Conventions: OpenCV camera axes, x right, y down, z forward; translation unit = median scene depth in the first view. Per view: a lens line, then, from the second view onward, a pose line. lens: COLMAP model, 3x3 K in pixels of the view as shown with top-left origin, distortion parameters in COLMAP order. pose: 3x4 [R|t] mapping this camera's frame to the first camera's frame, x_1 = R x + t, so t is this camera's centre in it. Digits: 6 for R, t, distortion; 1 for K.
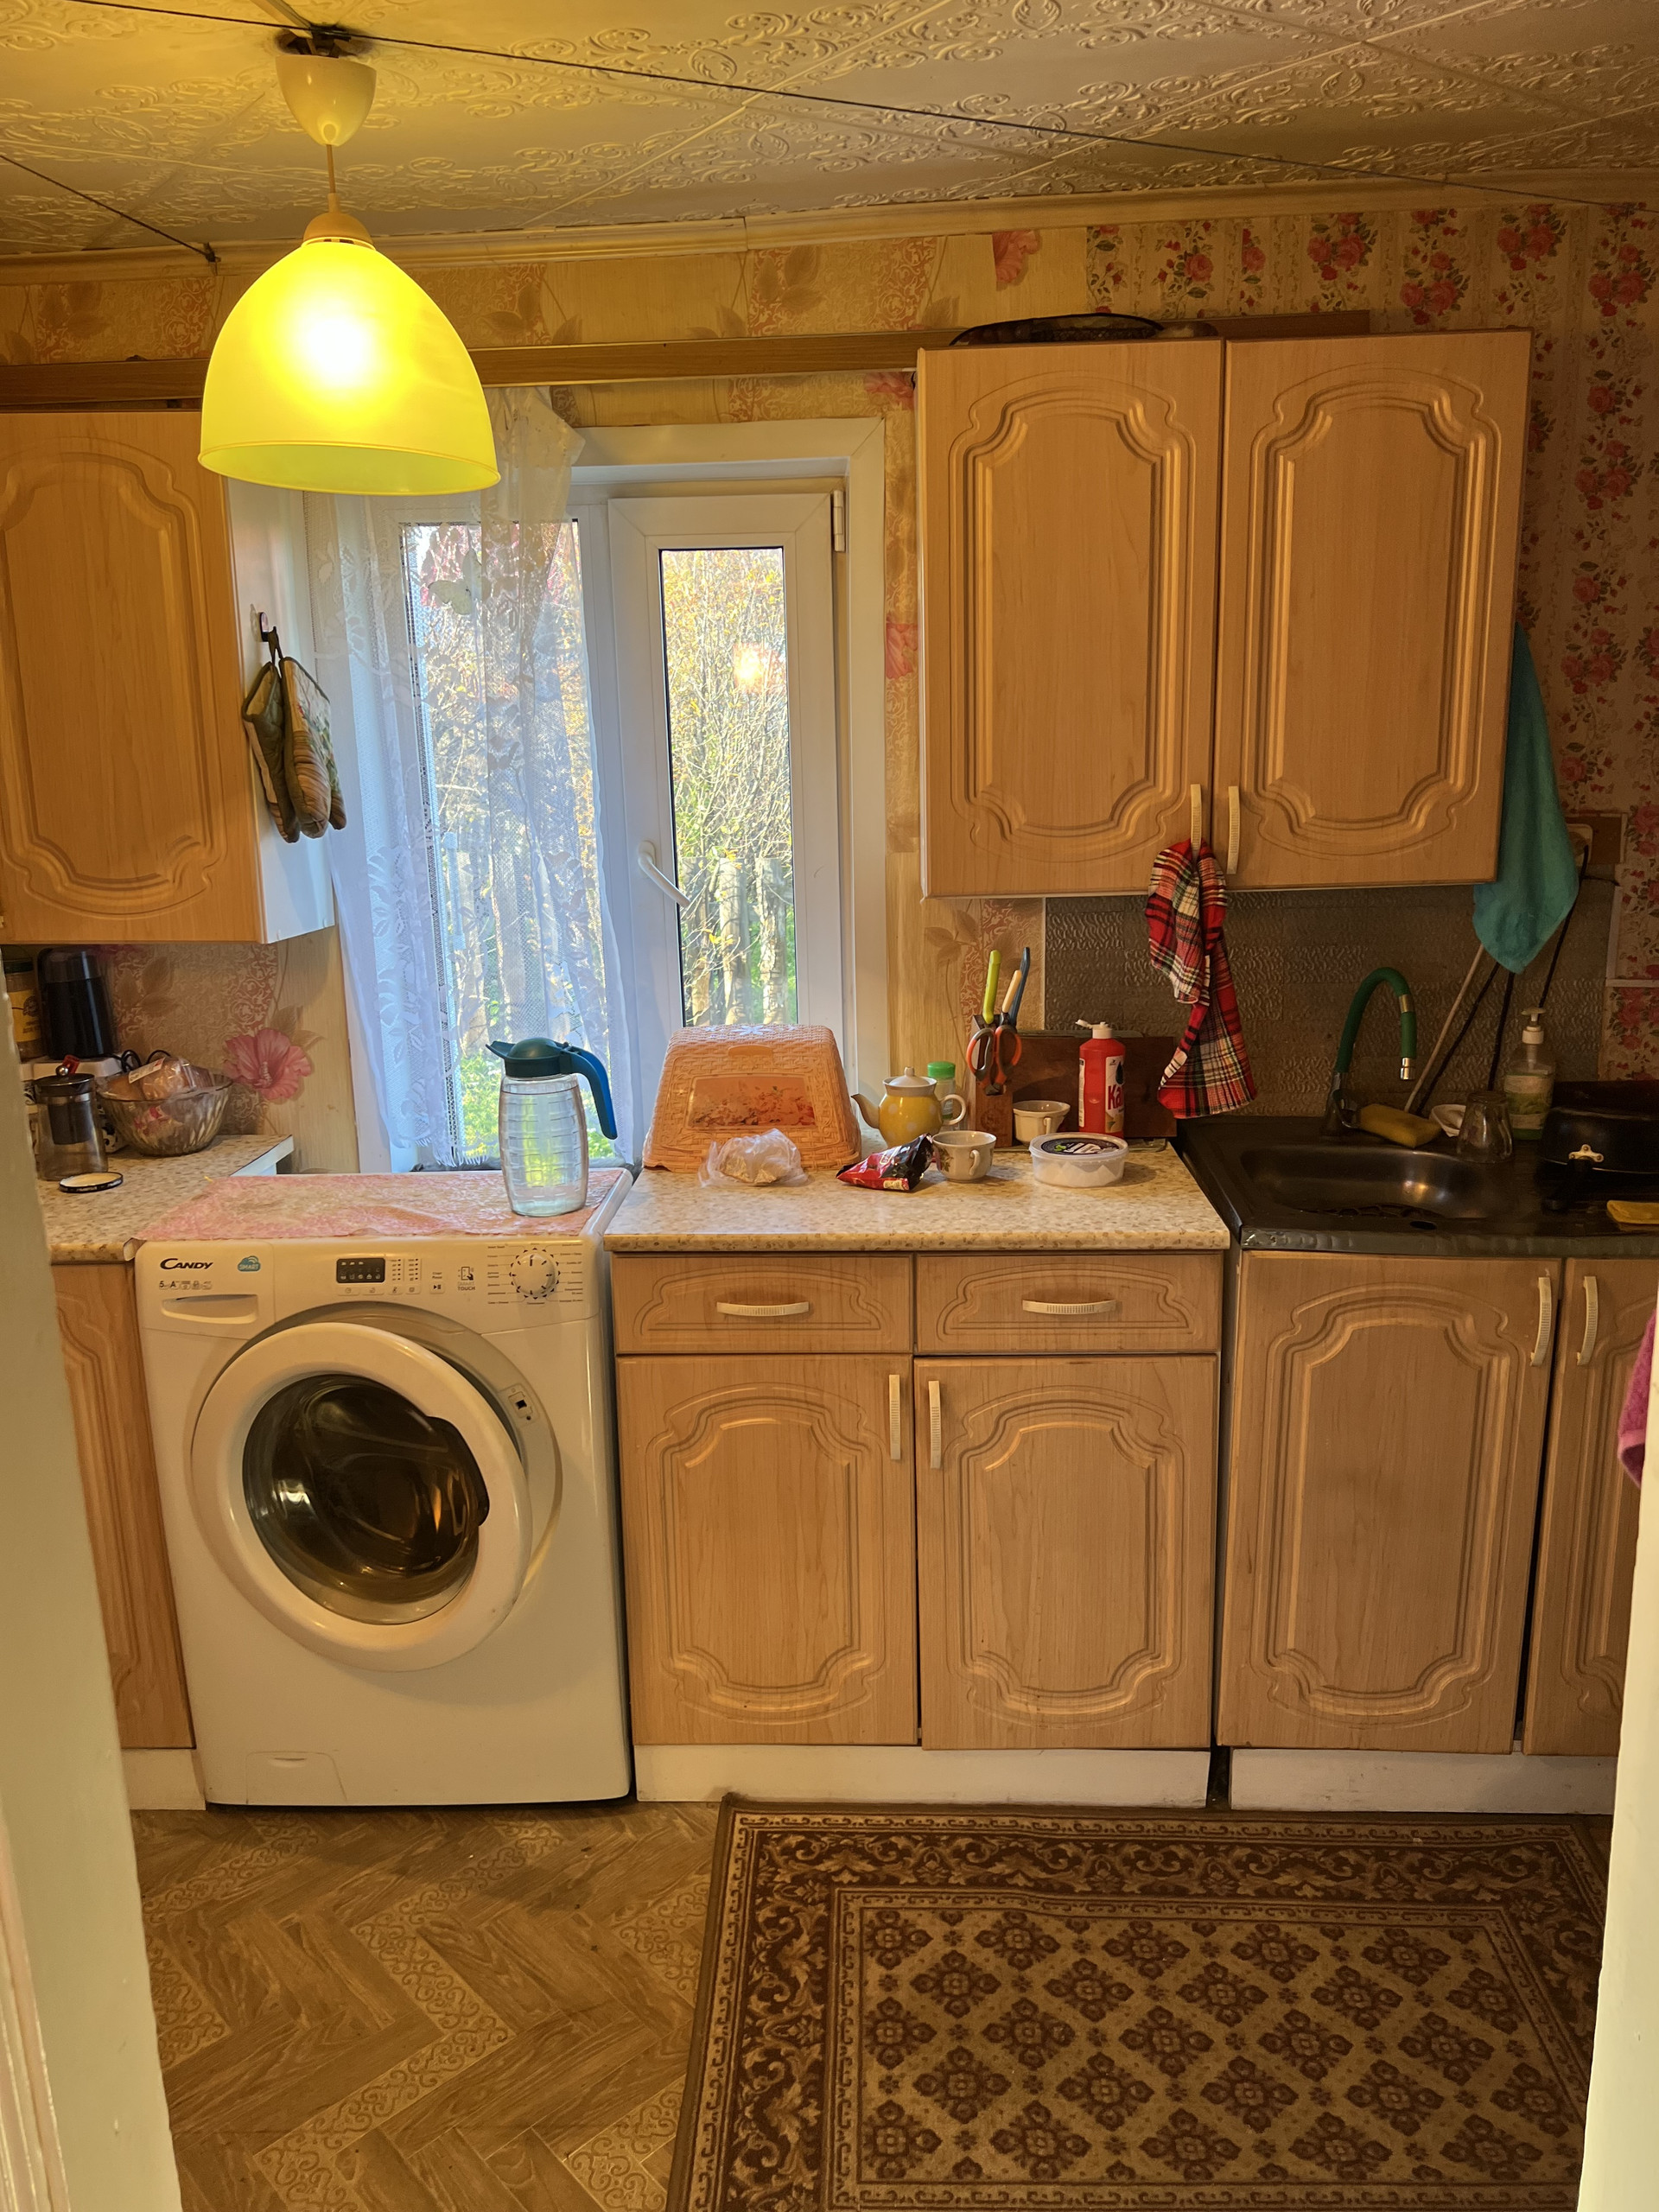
lens RADIAL K [[1660.8, 0, 835.1], [0, 1660.8, 1110.3], [0, 0, 1]] dist [0.057033, -0.064795]
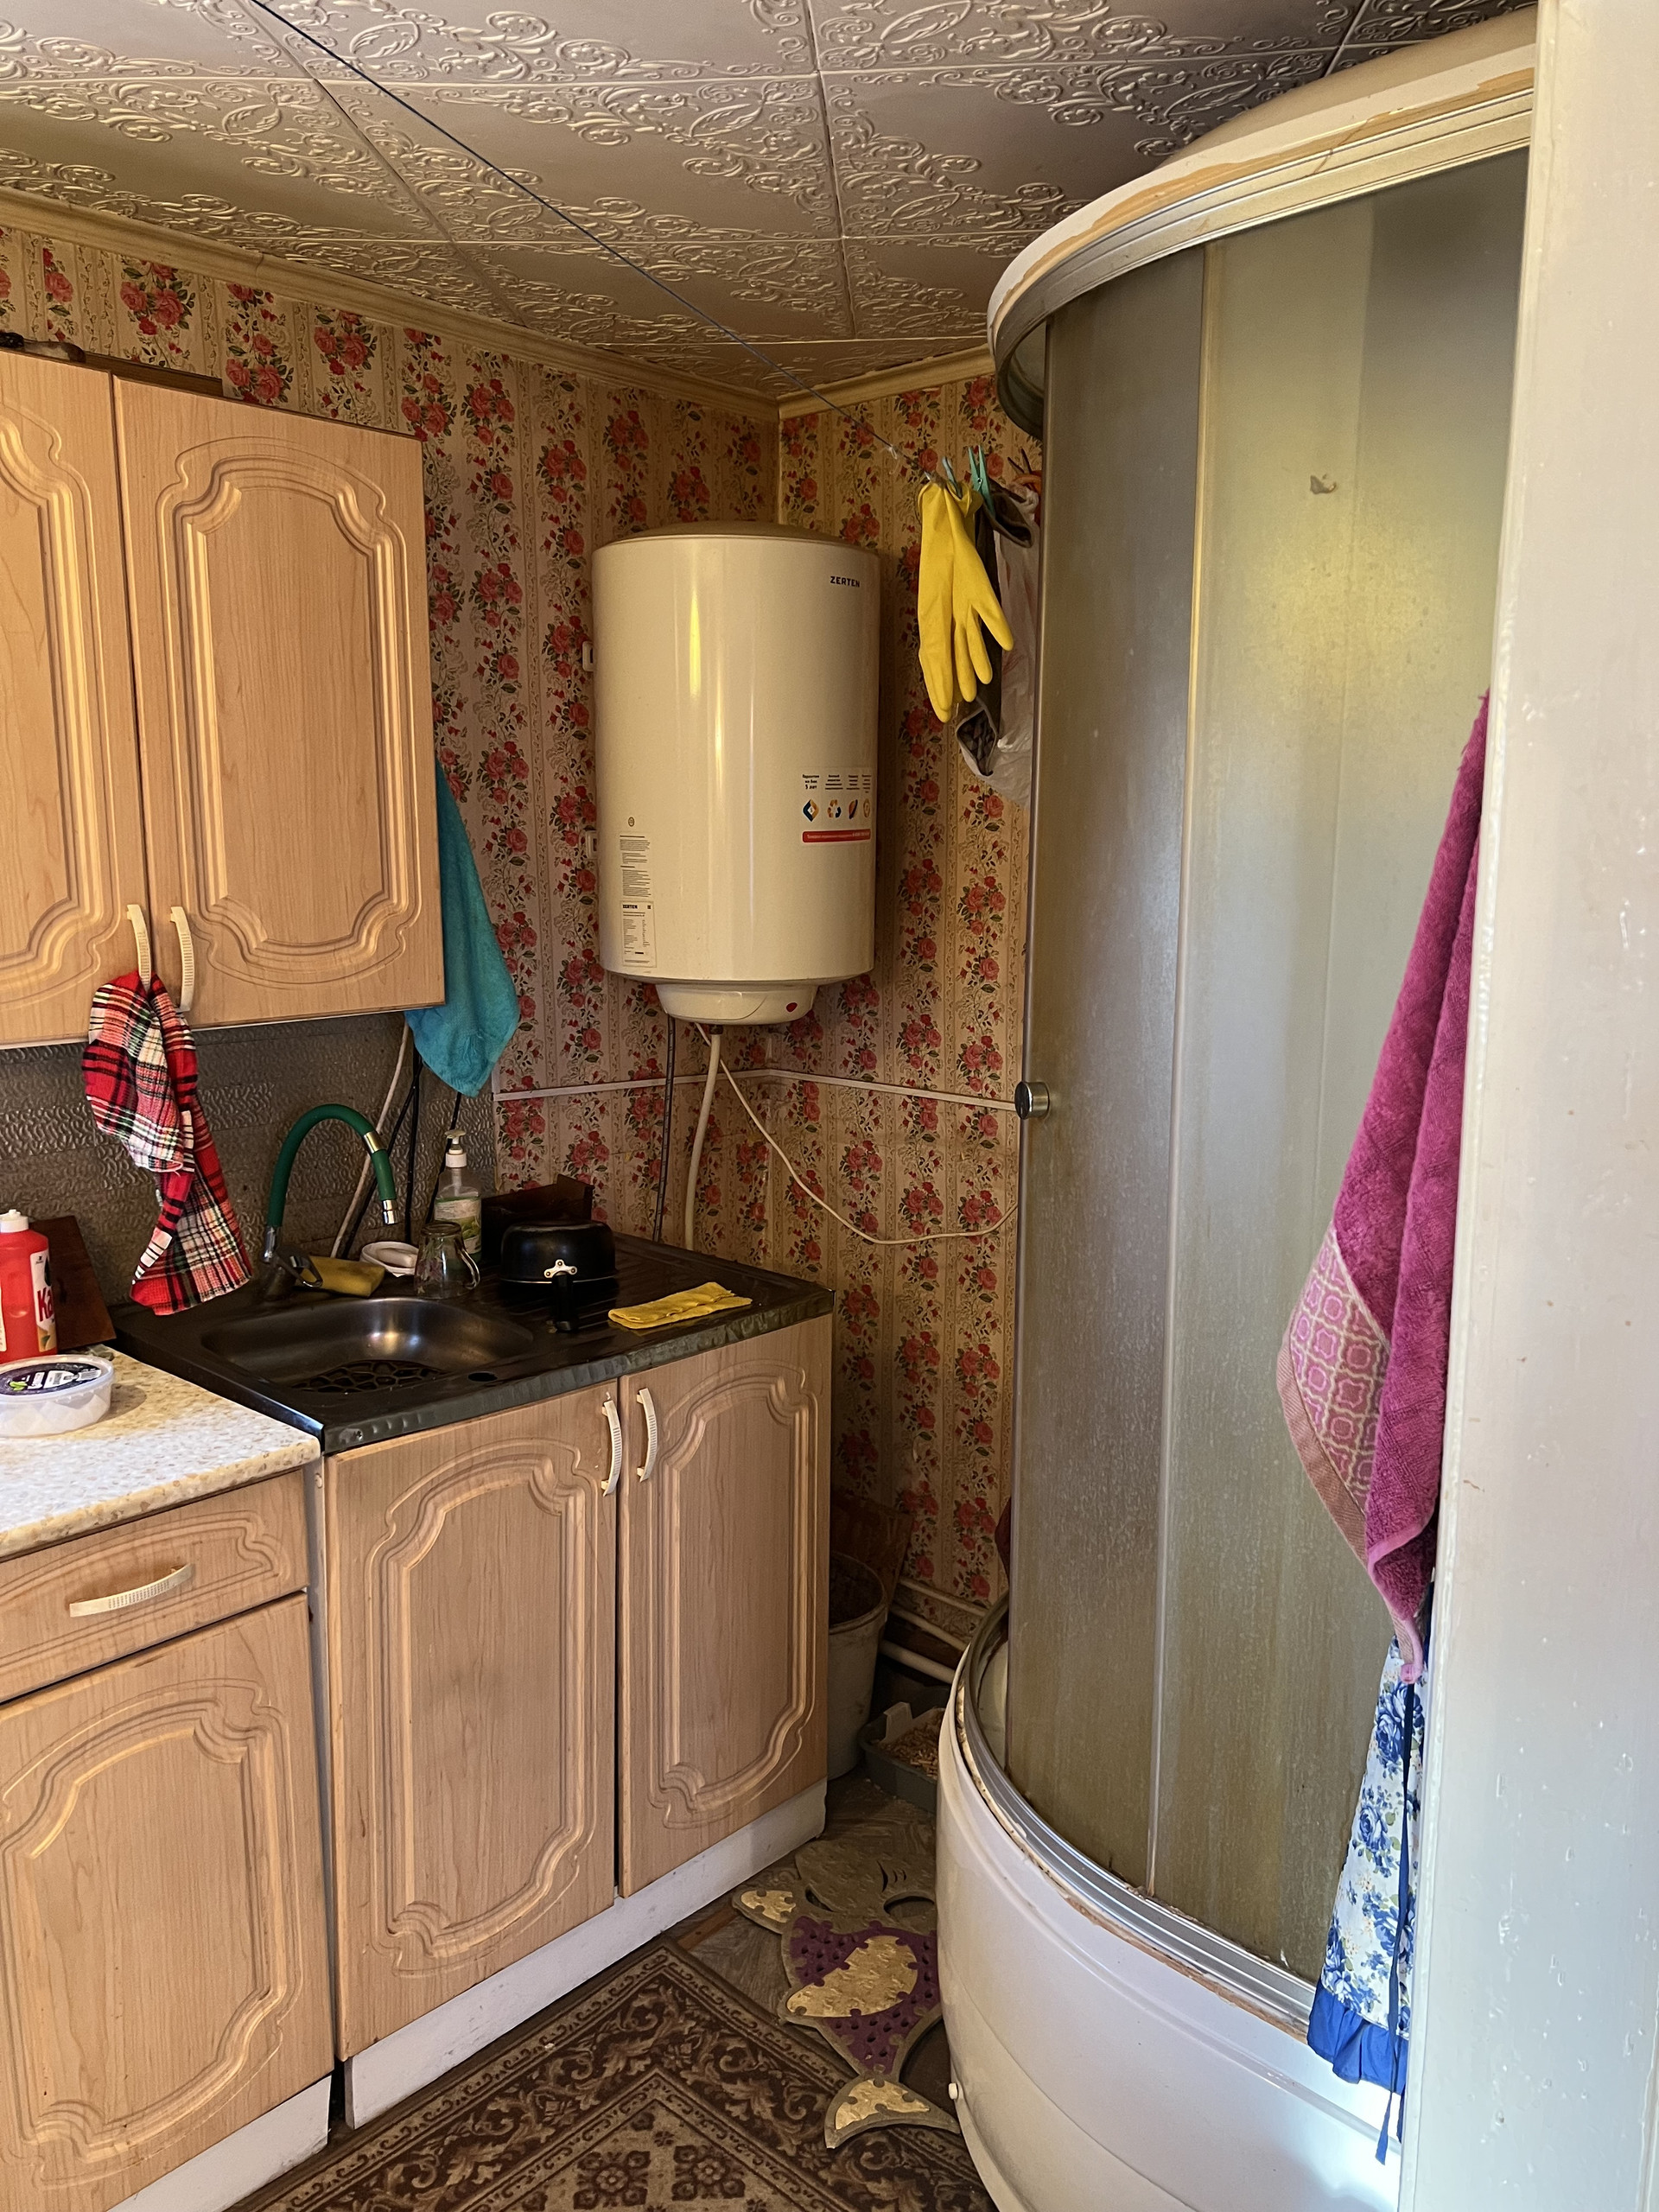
lens RADIAL K [[1660.8, 0, 840.7], [0, 1660.8, 1102.6], [0, 0, 1]] dist [0.057033, -0.064795]
pose [[0.642562, -0.099265, 0.759776, -0.191465], [0.153038, 0.988220, -0.000317, -0.047248], [-0.750795, 0.116479, 0.650184, 0.223200]]
